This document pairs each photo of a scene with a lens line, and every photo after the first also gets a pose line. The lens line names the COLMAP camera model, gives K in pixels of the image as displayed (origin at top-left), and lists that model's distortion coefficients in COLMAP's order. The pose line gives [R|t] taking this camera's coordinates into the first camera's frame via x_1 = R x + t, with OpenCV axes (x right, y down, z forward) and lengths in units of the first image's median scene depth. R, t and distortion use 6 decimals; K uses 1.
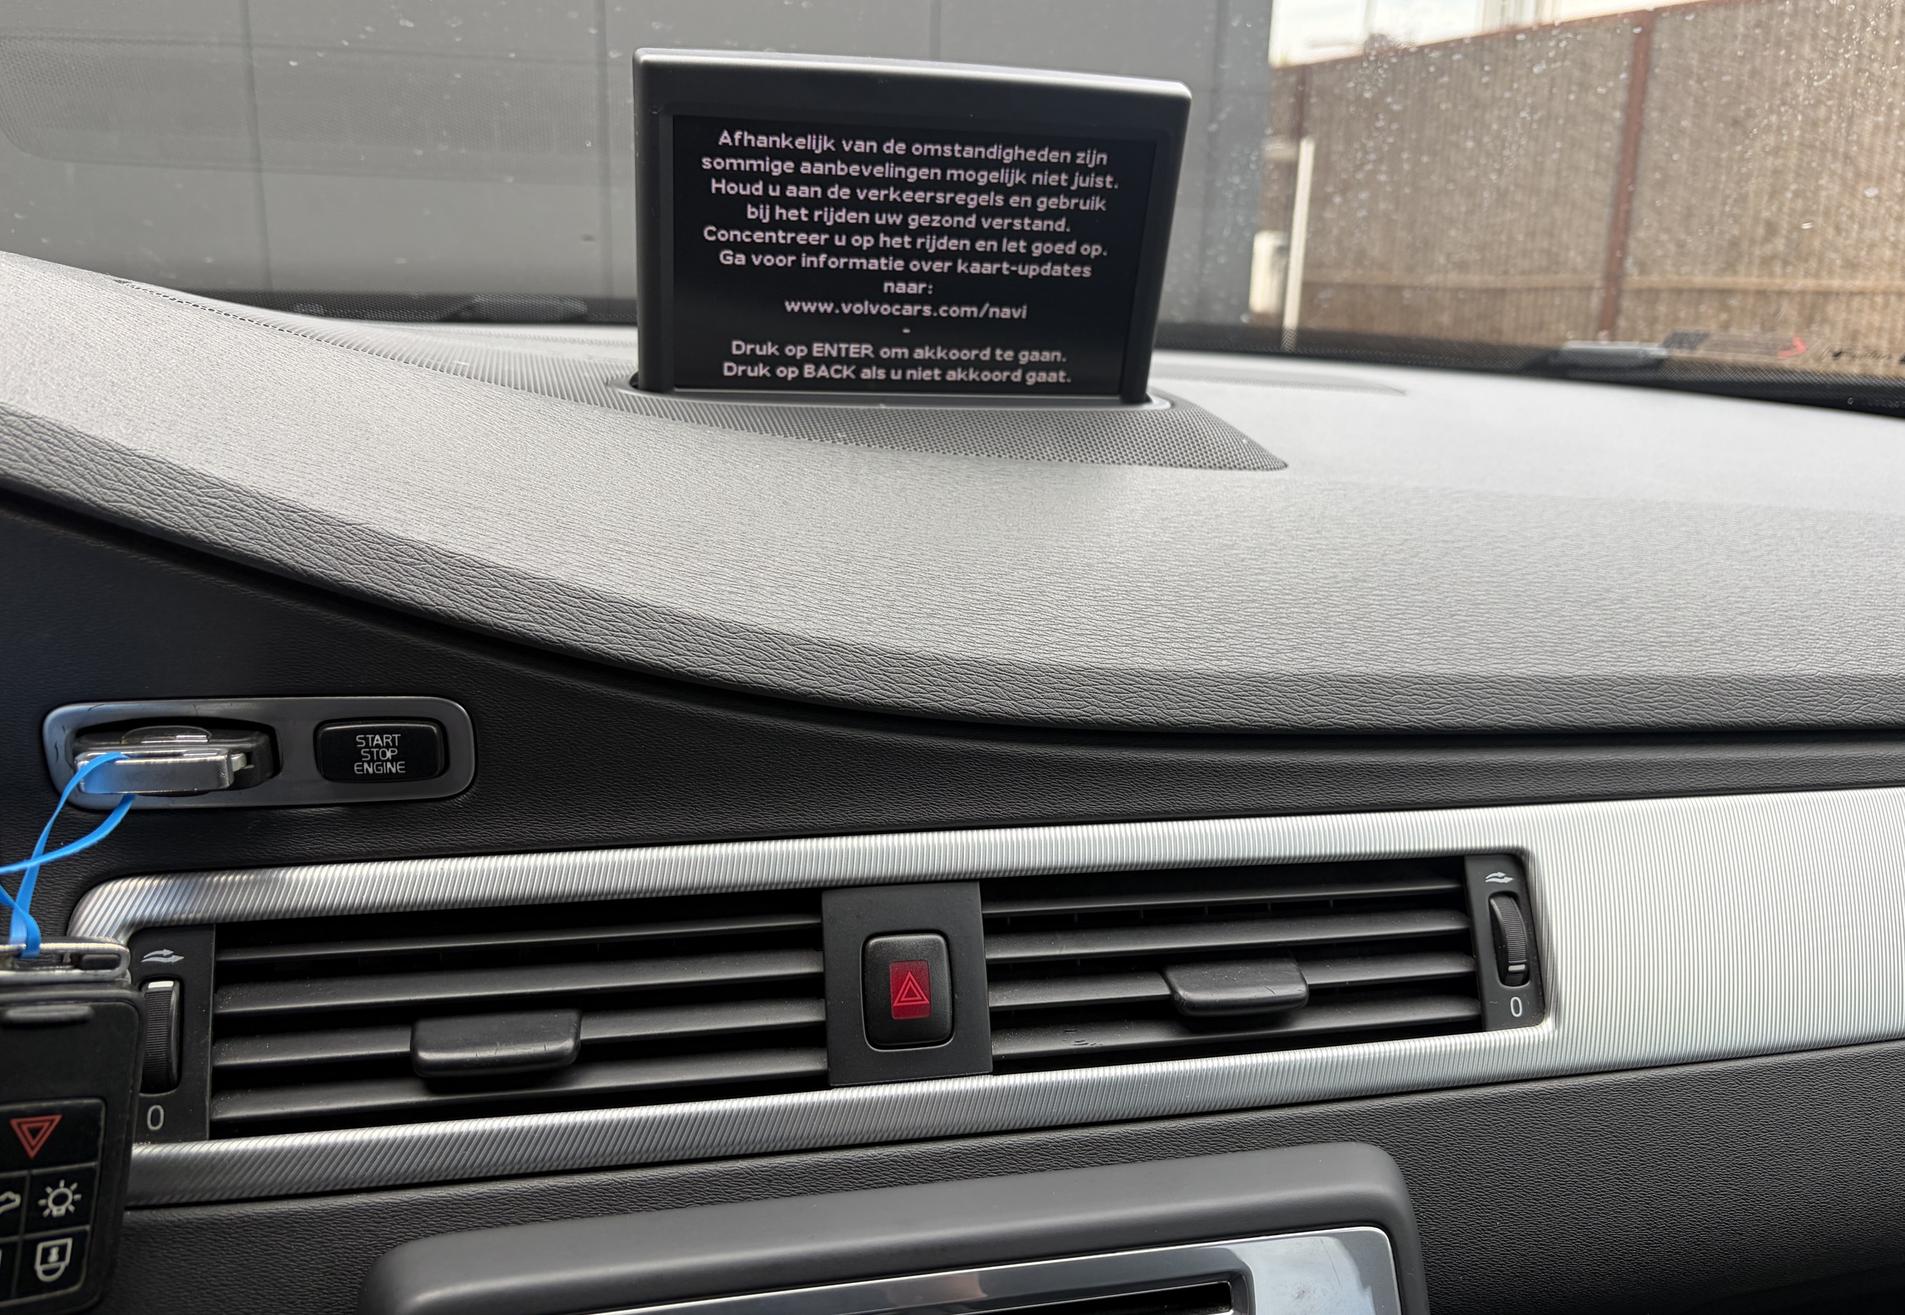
lens RADIAL K [[1476.4, 0, 941.4], [0, 1476.4, 682.2], [0, 0, 1]] dist [0.038575, -0.039591]
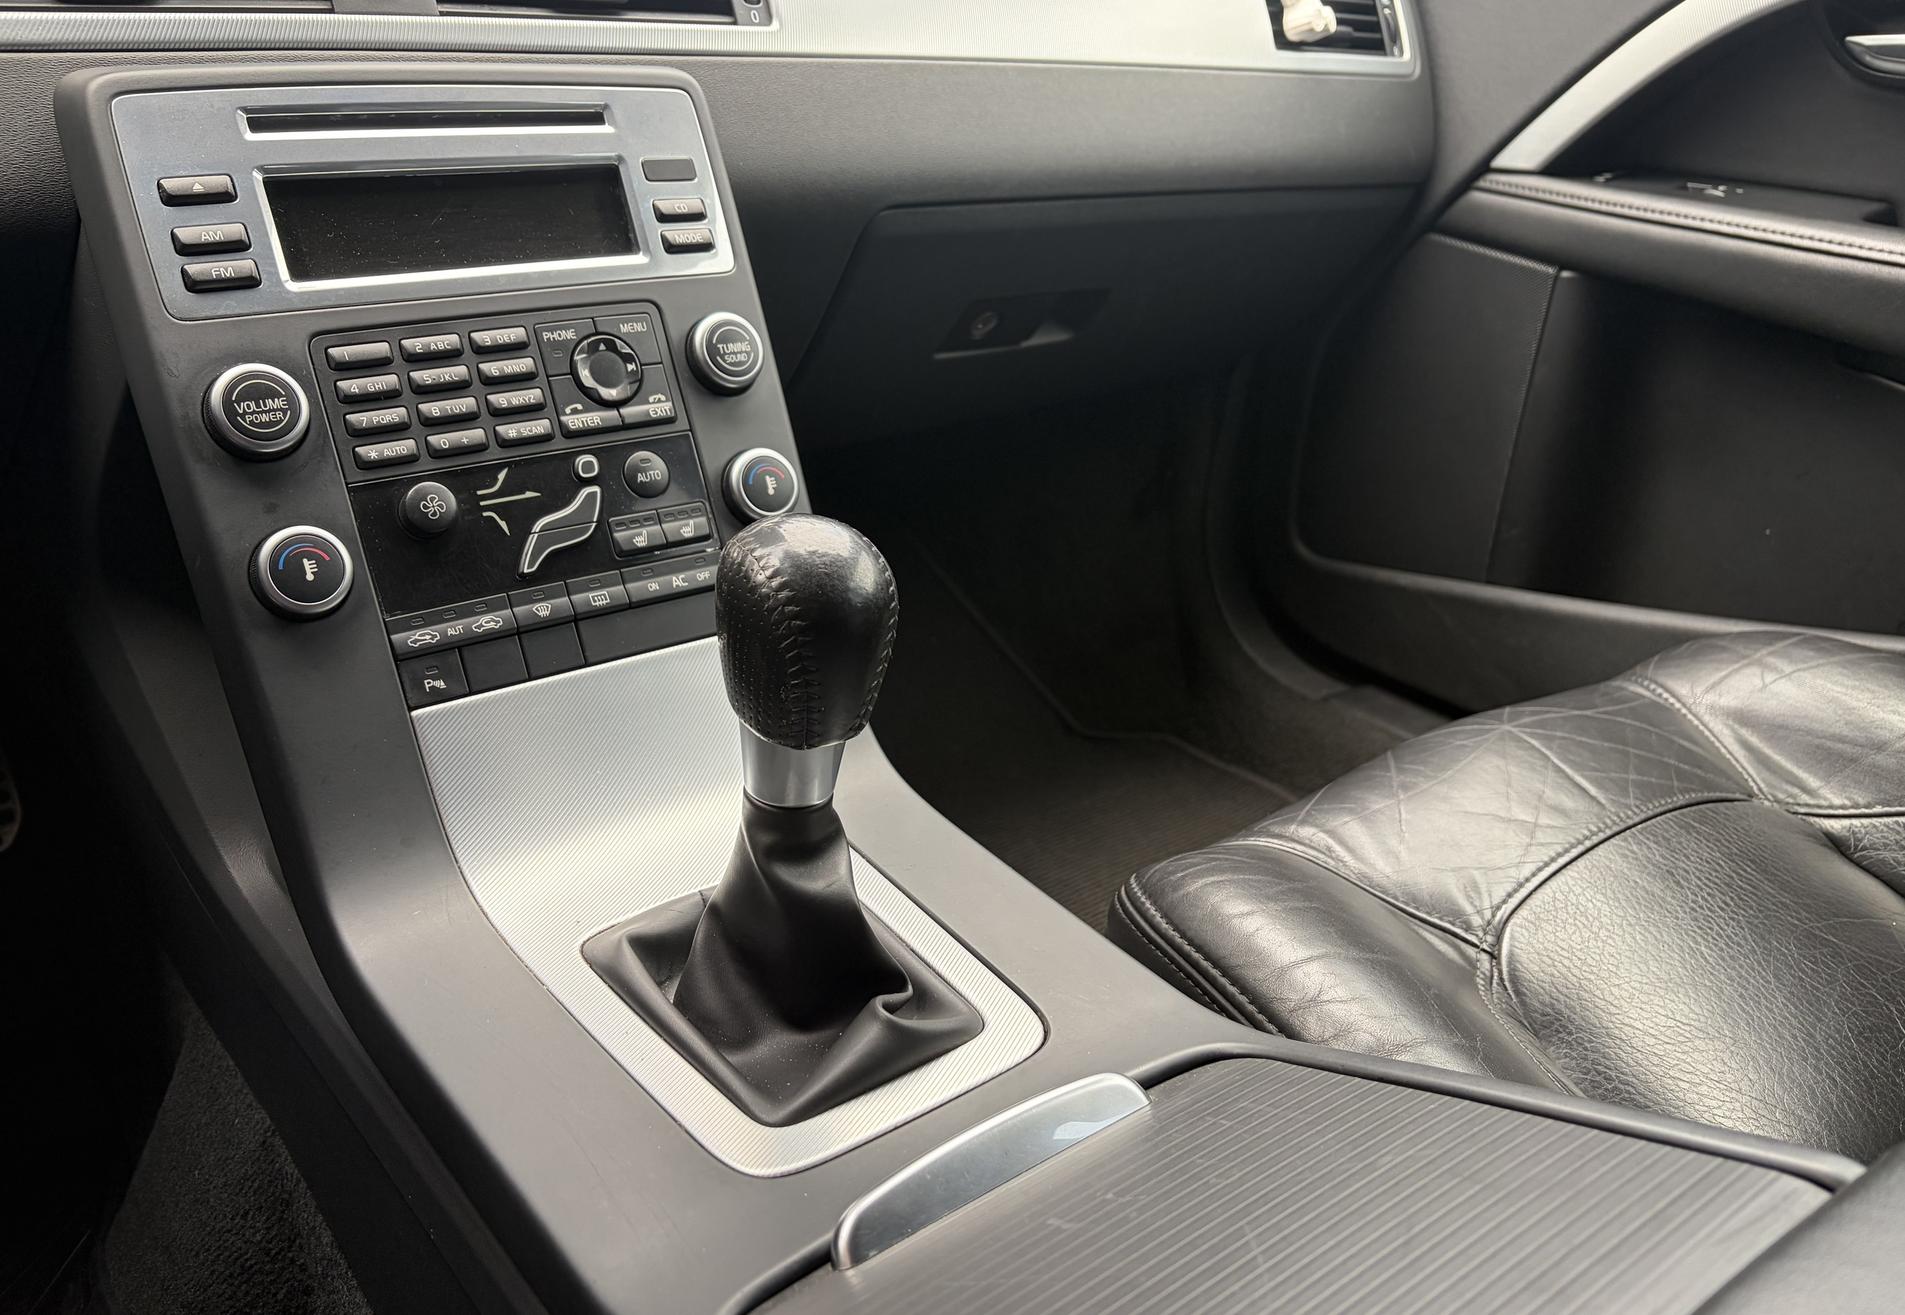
lens RADIAL K [[1476.4, 0, 958.1], [0, 1476.4, 647.3], [0, 0, 1]] dist [0.038575, -0.039591]
pose [[0.909401, -0.179568, 0.375160, -0.179760], [0.118210, 0.976391, 0.180798, 0.687177], [-0.398769, -0.120070, 0.909157, -0.773110]]
